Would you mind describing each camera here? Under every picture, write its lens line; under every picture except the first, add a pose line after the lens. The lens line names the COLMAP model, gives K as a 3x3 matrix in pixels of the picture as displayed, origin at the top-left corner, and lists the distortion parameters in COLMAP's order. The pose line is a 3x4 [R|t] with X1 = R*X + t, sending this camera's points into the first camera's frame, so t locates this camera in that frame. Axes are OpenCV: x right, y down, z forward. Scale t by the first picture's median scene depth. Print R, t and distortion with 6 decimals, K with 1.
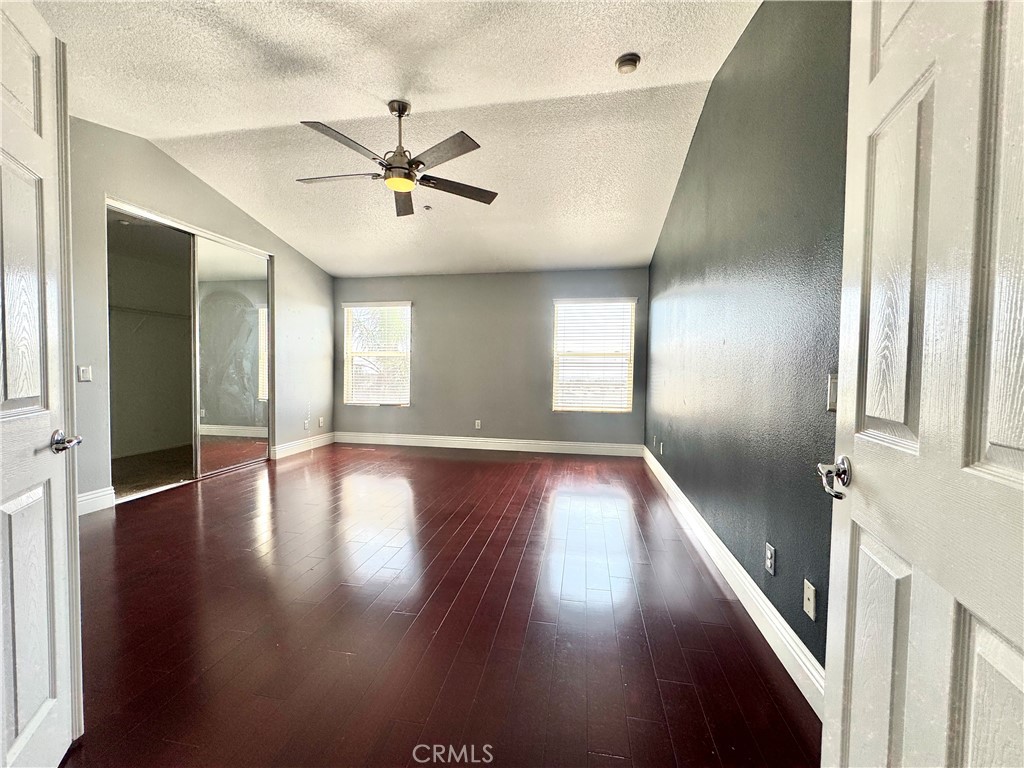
lens RADIAL K [[409.7, 0, 527.9], [0, 409.7, 380.9], [0, 0, 1]] dist [-0.000842, 0.000029]
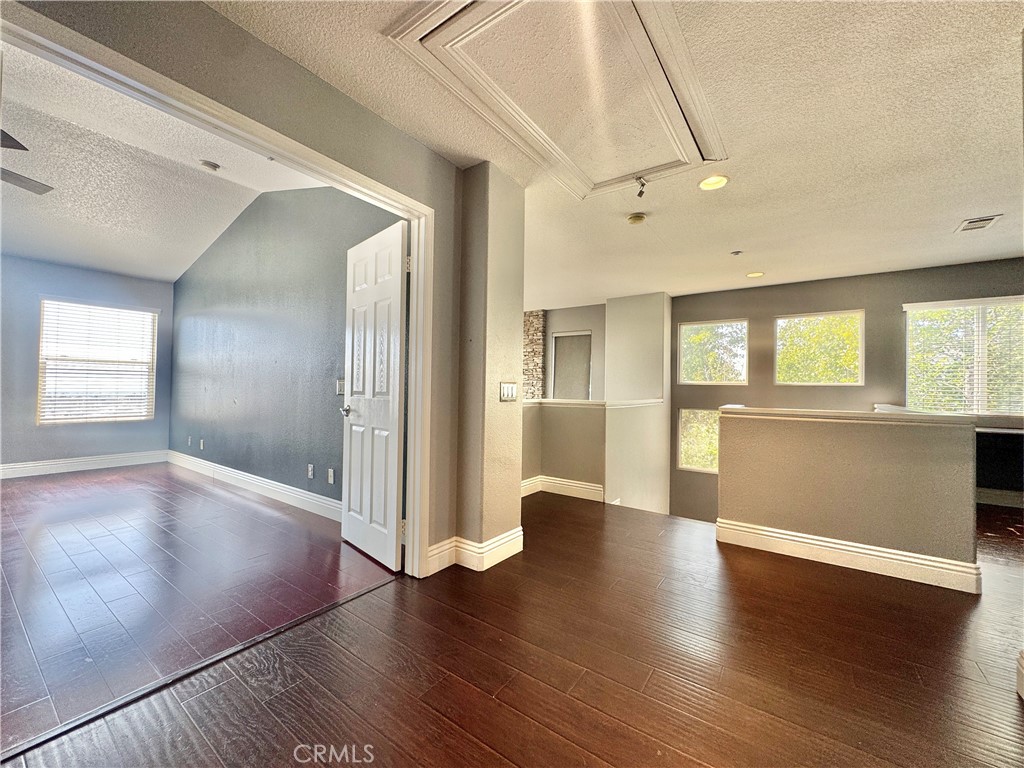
lens RADIAL K [[409.7, 0, 507.8], [0, 409.7, 380.8], [0, 0, 1]] dist [-0.000842, 0.000029]
pose [[0.465157, 0.004777, 0.885215, -0.215539], [0.016924, 0.999755, -0.014288, 0.008887], [-0.885066, 0.021628, 0.464962, -0.233747]]
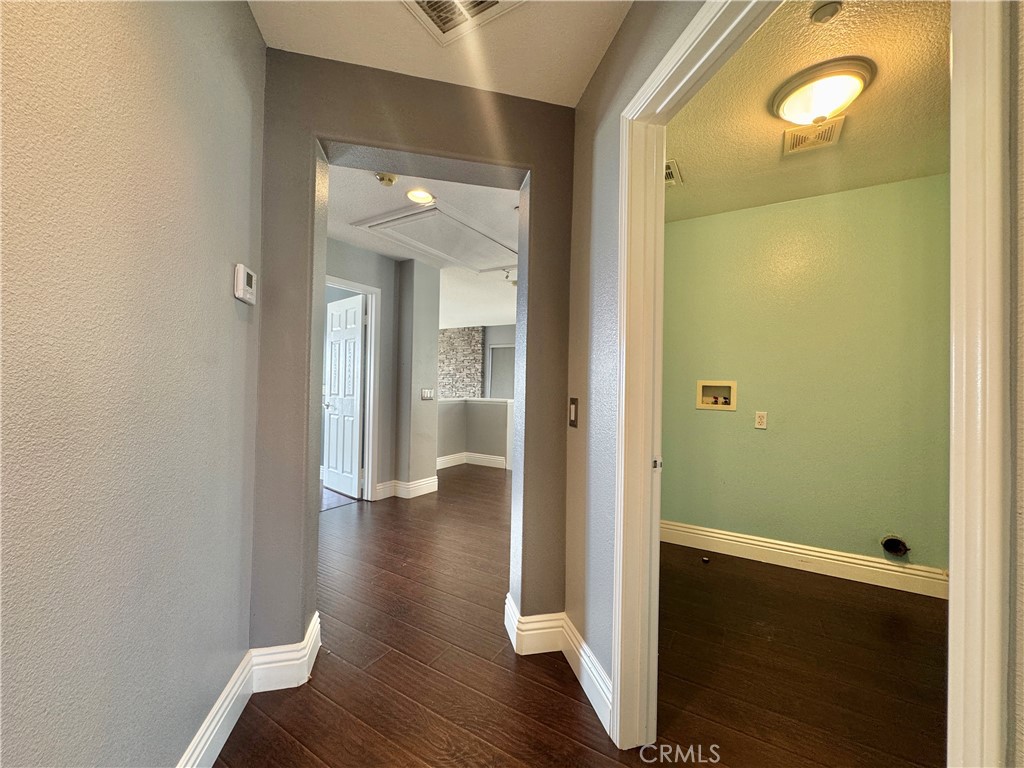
lens RADIAL K [[409.7, 0, 509.1], [0, 409.7, 381.2], [0, 0, 1]] dist [-0.000842, 0.000029]
pose [[0.397668, 0.001829, 0.917528, -0.445274], [0.013156, 0.999884, -0.007694, -0.001395], [-0.917435, 0.015130, 0.397597, -0.460113]]
